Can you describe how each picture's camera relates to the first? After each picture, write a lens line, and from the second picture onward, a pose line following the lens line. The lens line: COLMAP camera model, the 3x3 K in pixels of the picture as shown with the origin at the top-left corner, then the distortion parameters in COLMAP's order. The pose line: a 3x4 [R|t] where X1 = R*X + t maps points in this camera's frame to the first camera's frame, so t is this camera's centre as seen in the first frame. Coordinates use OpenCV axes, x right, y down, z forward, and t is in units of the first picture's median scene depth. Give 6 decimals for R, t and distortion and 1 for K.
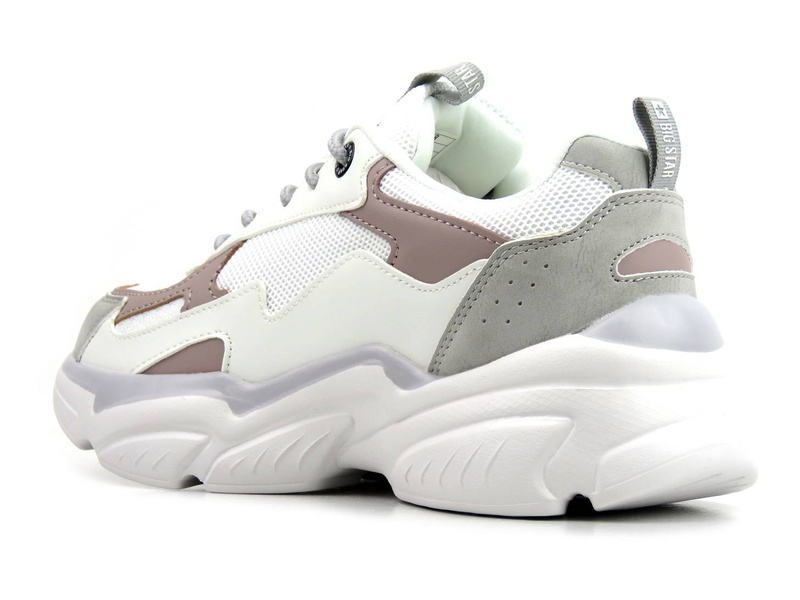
lens RADIAL K [[3288.7, 0, 399.7], [0, 3288.7, 300.3], [0, 0, 1]] dist [-0.177698, 0.000000]
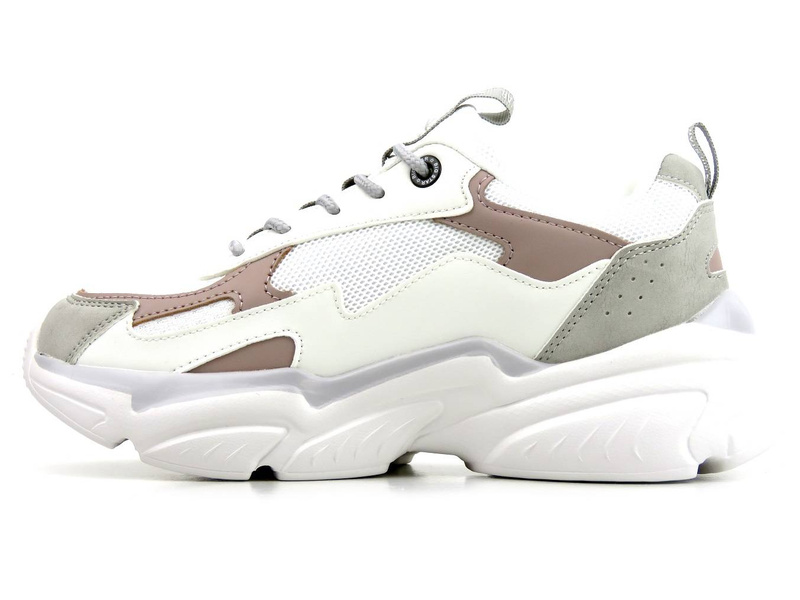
lens RADIAL K [[2580.0, 0, 400.5], [0, 2580.0, 298.3], [0, 0, 1]] dist [-0.084636, 0.000000]
pose [[0.773082, -0.009177, 0.634240, -0.583651], [0.018032, 0.999809, -0.007513, 0.006324], [-0.634050, 0.017245, 0.773100, 0.341522]]
